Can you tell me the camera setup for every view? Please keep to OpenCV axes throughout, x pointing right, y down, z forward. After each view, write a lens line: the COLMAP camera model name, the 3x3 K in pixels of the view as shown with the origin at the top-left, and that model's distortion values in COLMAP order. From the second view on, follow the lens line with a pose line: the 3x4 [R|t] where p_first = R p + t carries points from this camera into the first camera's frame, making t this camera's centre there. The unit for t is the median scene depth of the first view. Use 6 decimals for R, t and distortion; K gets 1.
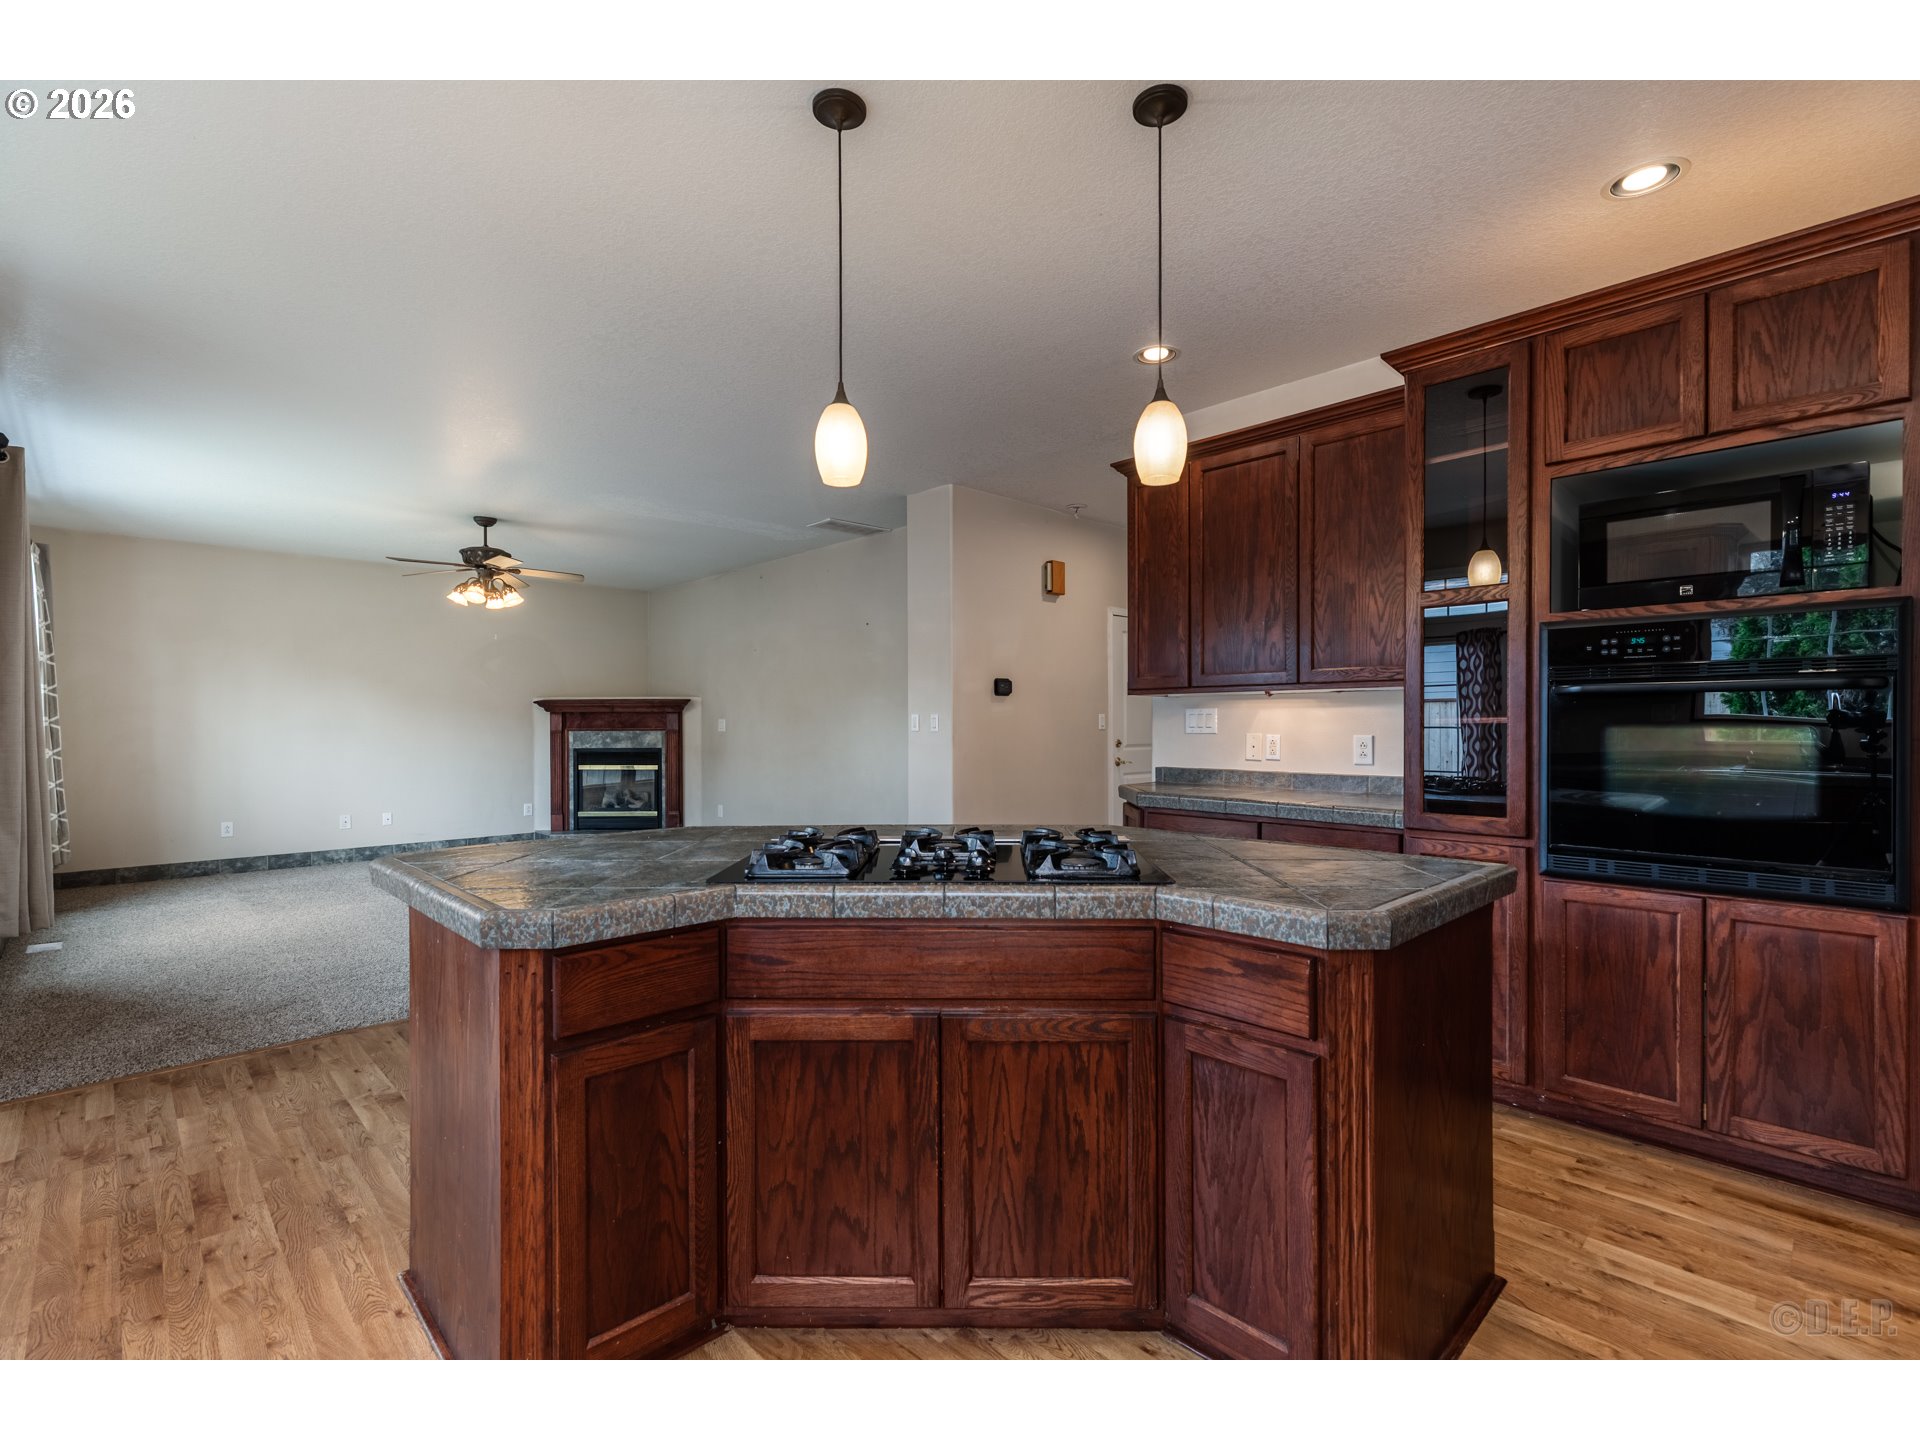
lens RADIAL K [[858.7, 0, 980.5], [0, 858.7, 730.7], [0, 0, 1]] dist [0.004803, -0.001001]
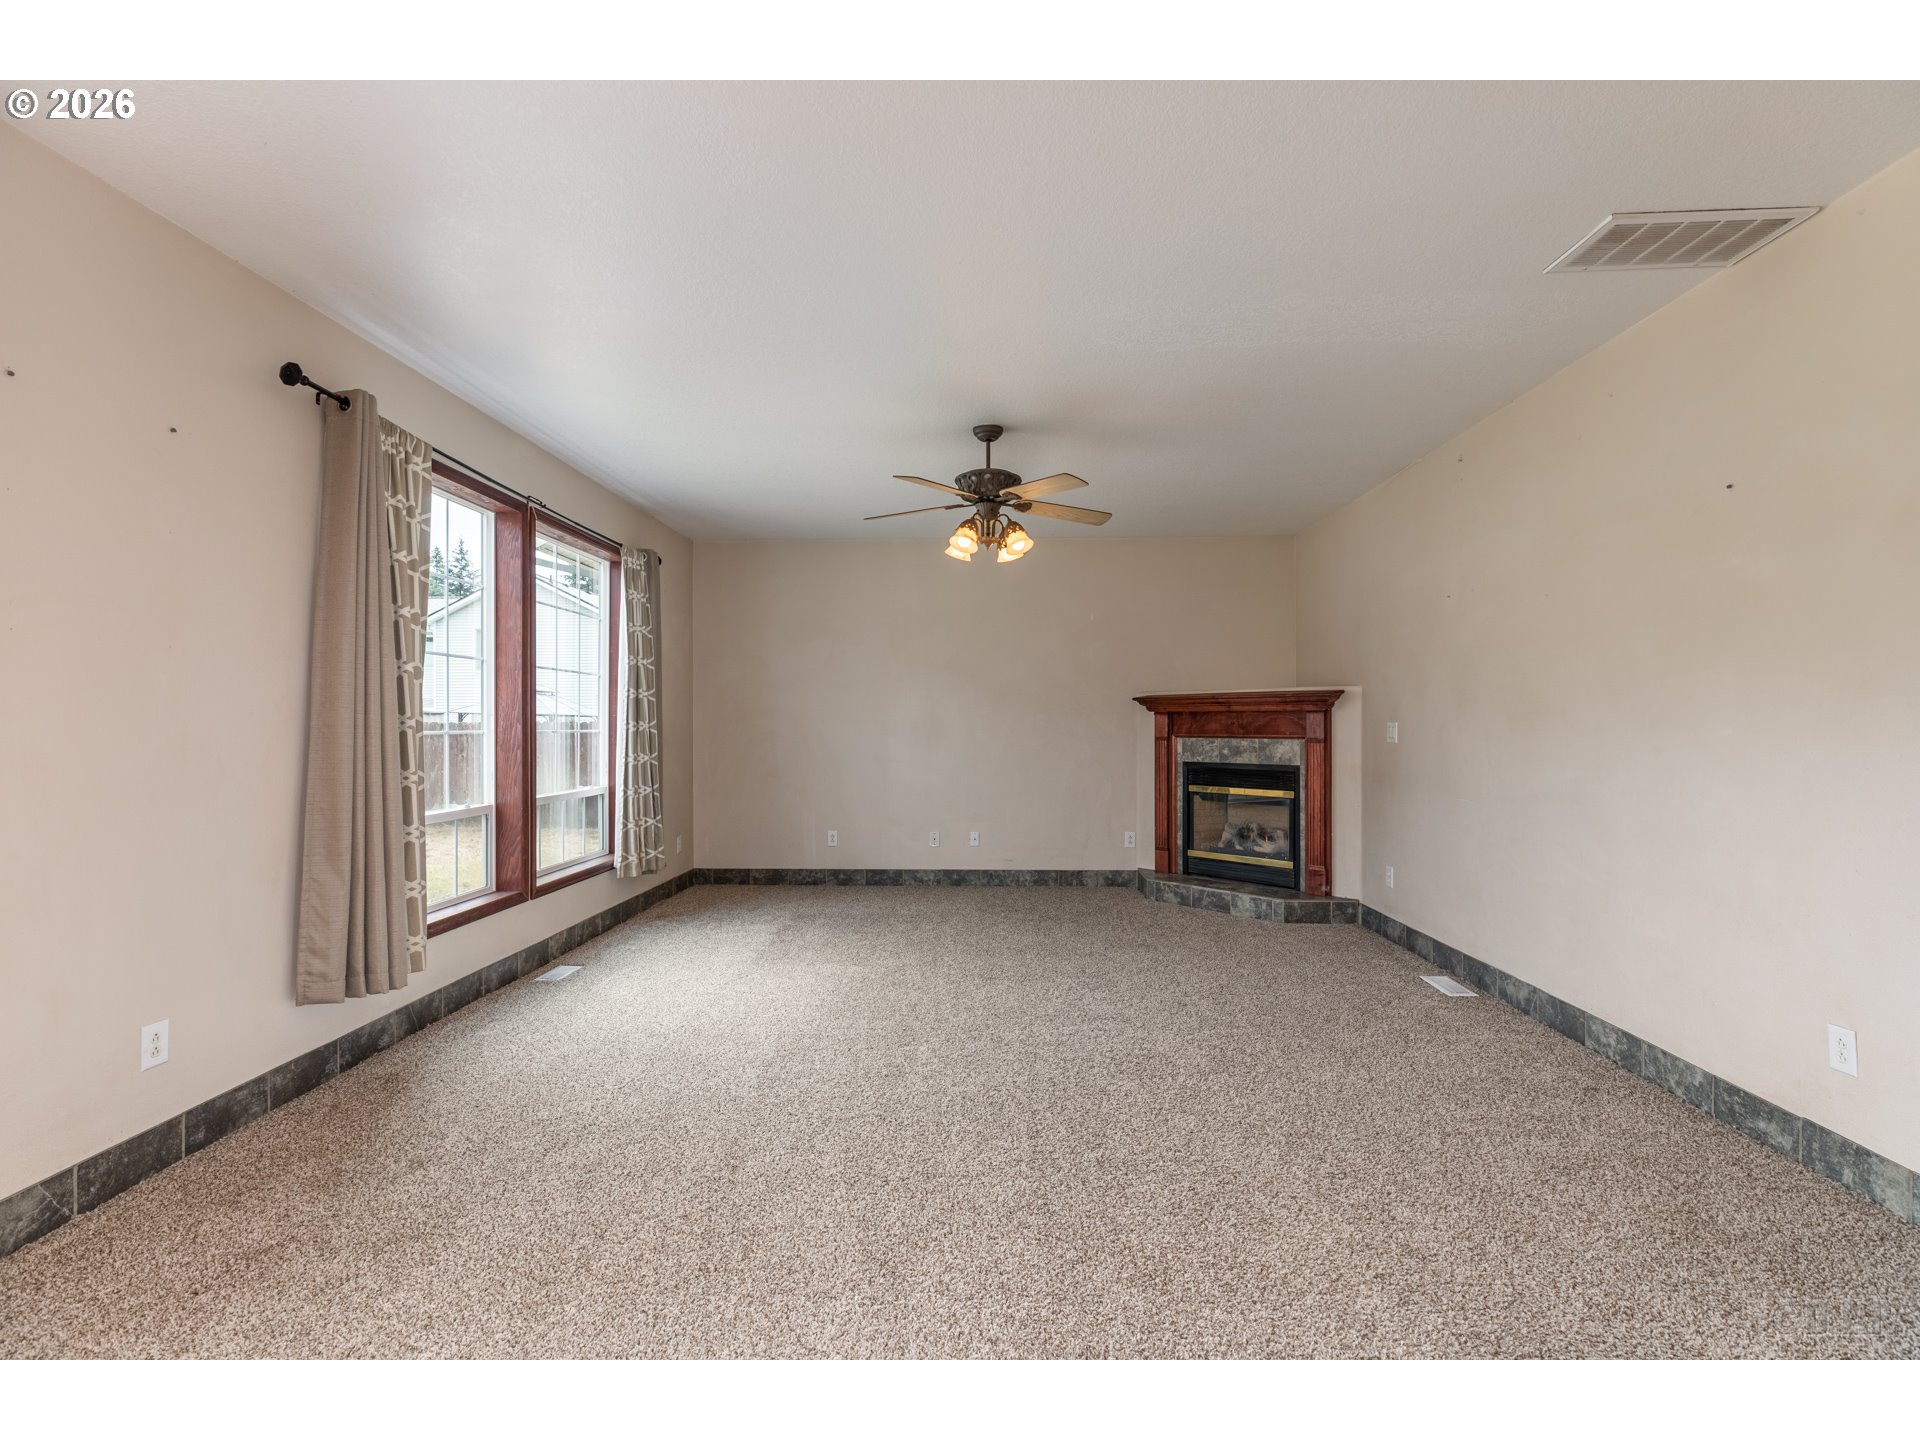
lens RADIAL K [[858.7, 0, 967.9], [0, 858.7, 720.5], [0, 0, 1]] dist [0.004803, -0.001001]
pose [[0.673031, 0.000231, -0.739614, -0.059770], [-0.006978, 0.999957, -0.006037, -0.008398], [0.739581, 0.009224, 0.673004, 0.380093]]
